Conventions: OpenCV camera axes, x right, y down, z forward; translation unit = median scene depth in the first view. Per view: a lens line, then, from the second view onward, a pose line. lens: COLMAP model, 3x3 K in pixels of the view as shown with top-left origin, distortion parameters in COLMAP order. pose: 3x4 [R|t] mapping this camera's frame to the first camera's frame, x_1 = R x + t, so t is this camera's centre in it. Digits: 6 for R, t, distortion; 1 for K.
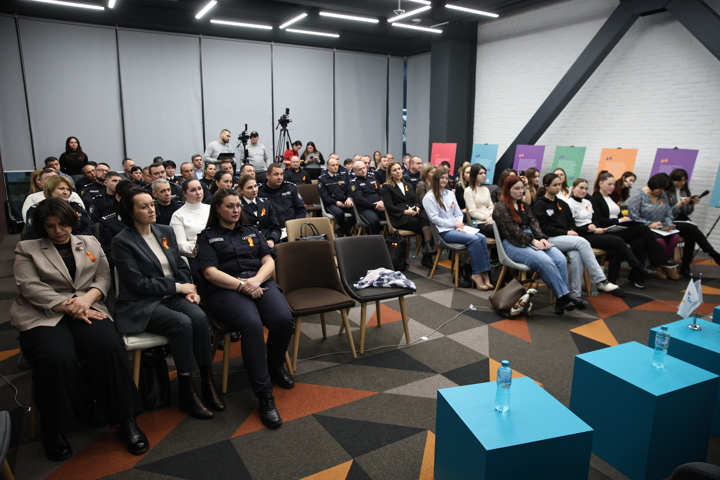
lens RADIAL K [[508.4, 0, 361.5], [0, 508.4, 239.6], [0, 0, 1]] dist [-0.120070, 0.054911]
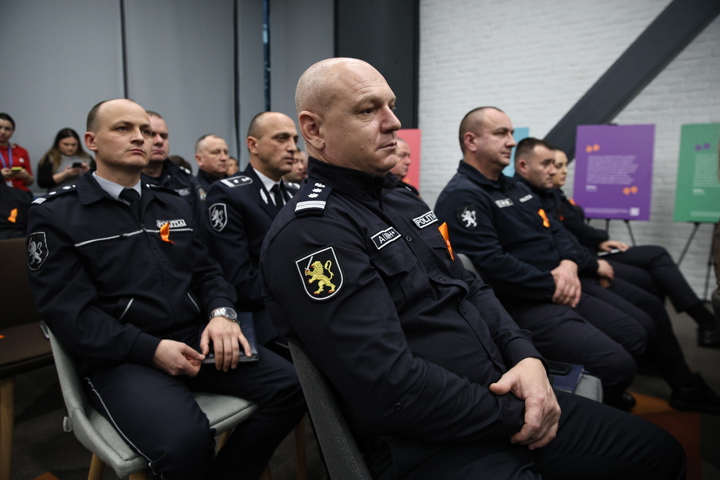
lens RADIAL K [[508.4, 0, 358.3], [0, 508.4, 233.8], [0, 0, 1]] dist [-0.120070, 0.054911]
pose [[0.931648, -0.042919, 0.360818, -0.042918], [0.075098, 0.994304, -0.075633, -0.092350], [-0.355516, 0.097560, 0.929565, 0.817083]]
